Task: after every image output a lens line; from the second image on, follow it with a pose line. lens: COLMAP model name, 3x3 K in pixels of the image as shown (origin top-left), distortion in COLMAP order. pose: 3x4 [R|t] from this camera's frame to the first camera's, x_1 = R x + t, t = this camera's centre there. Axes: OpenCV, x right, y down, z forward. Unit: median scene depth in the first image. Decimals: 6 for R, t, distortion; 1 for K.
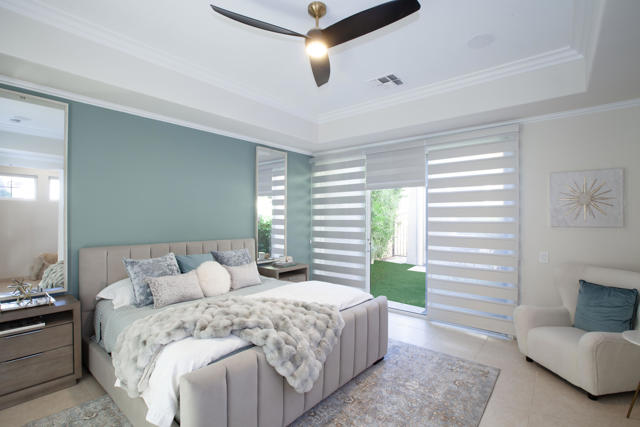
lens RADIAL K [[290.7, 0, 317.0], [0, 290.7, 217.7], [0, 0, 1]] dist [-0.051691, 0.020696]
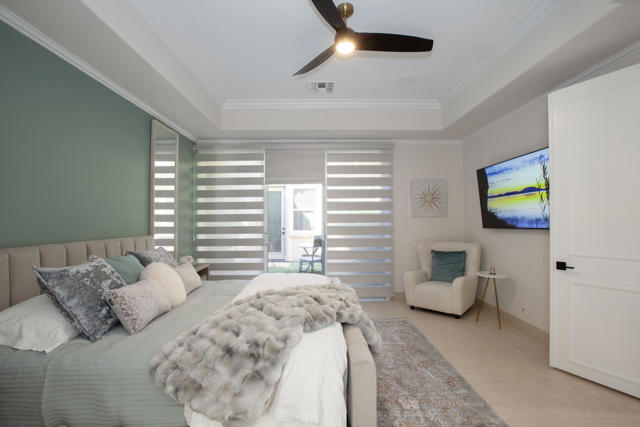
lens RADIAL K [[290.7, 0, 317.0], [0, 290.7, 217.7], [0, 0, 1]] dist [-0.051691, 0.020696]
pose [[0.775386, -0.003592, 0.631477, -0.387839], [0.007005, 0.999971, -0.002914, 0.030252], [-0.631449, 0.006682, 0.775389, 0.117859]]
